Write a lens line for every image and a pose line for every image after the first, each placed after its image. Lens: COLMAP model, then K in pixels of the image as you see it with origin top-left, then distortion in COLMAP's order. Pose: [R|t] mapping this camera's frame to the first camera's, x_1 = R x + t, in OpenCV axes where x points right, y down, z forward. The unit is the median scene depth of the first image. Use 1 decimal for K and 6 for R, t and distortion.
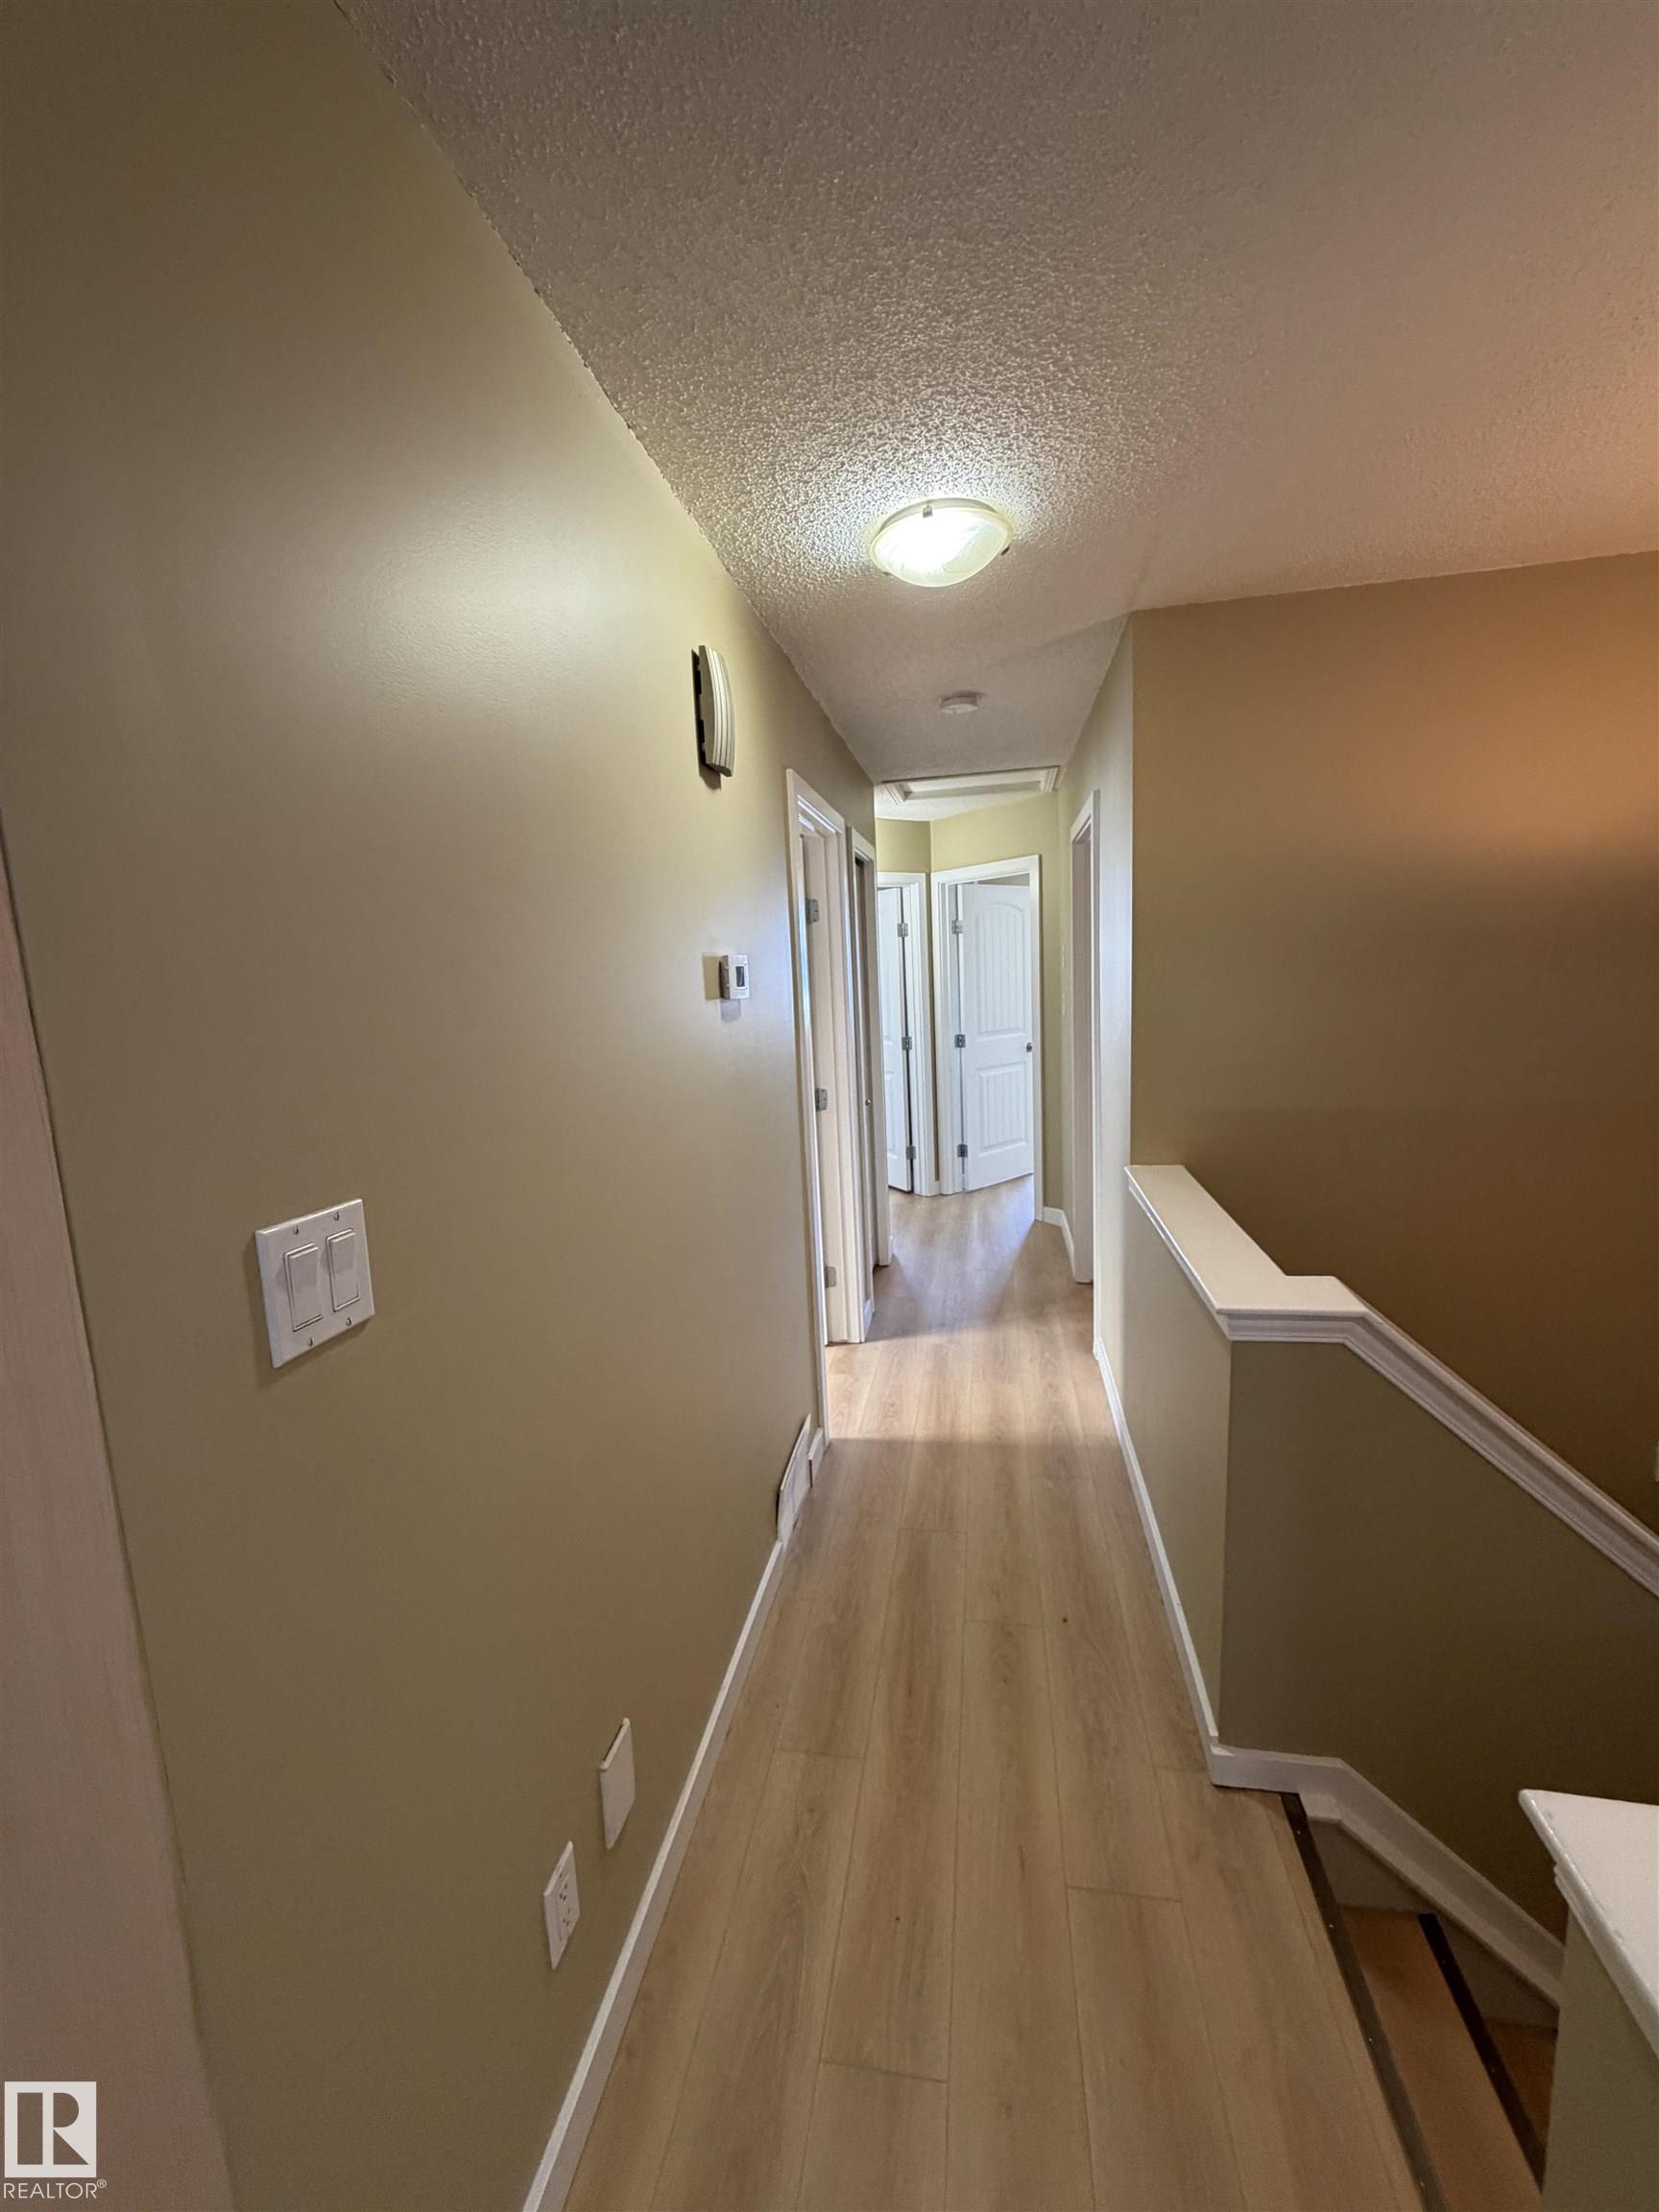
lens RADIAL K [[882.6, 0, 826.9], [0, 882.6, 1100.6], [0, 0, 1]] dist [0.001421, -0.000022]
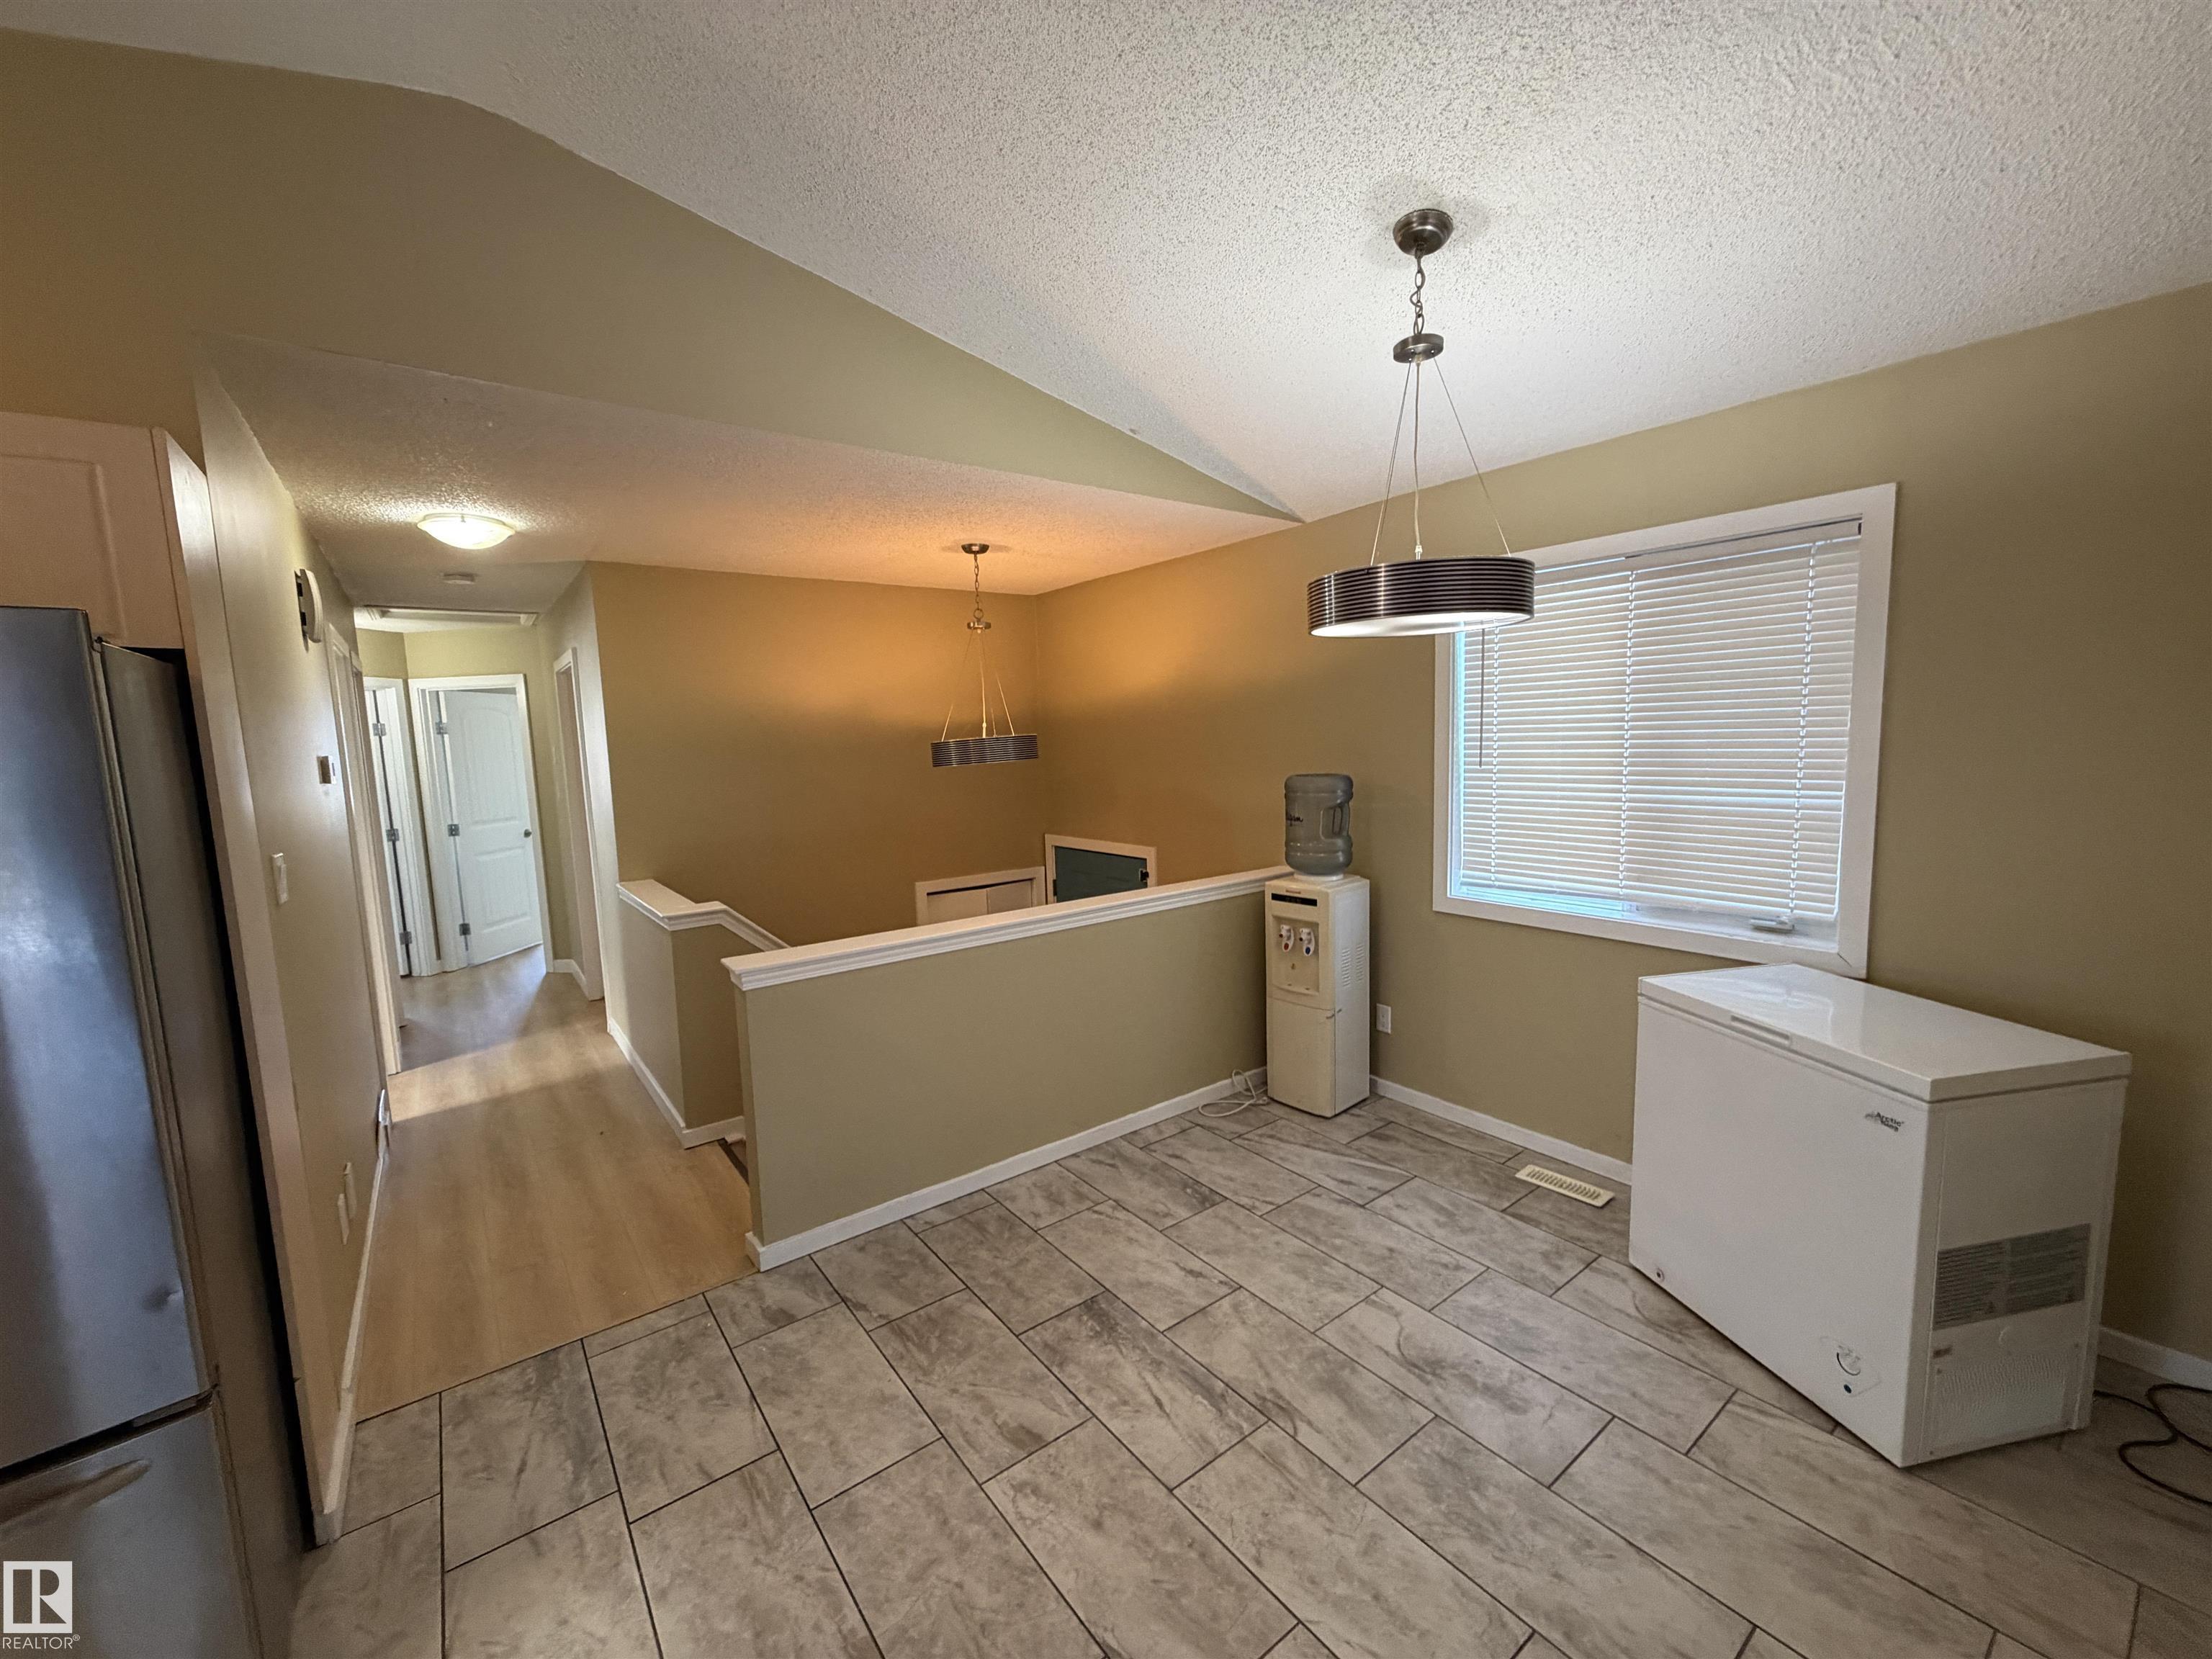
lens RADIAL K [[882.6, 0, 1100.5], [0, 882.6, 834.2], [0, 0, 1]] dist [0.001421, -0.000022]
pose [[0.679448, -0.057589, 0.731460, -0.176119], [0.109570, 0.993700, -0.023544, 0.084785], [-0.725496, 0.096143, 0.681478, -0.557735]]
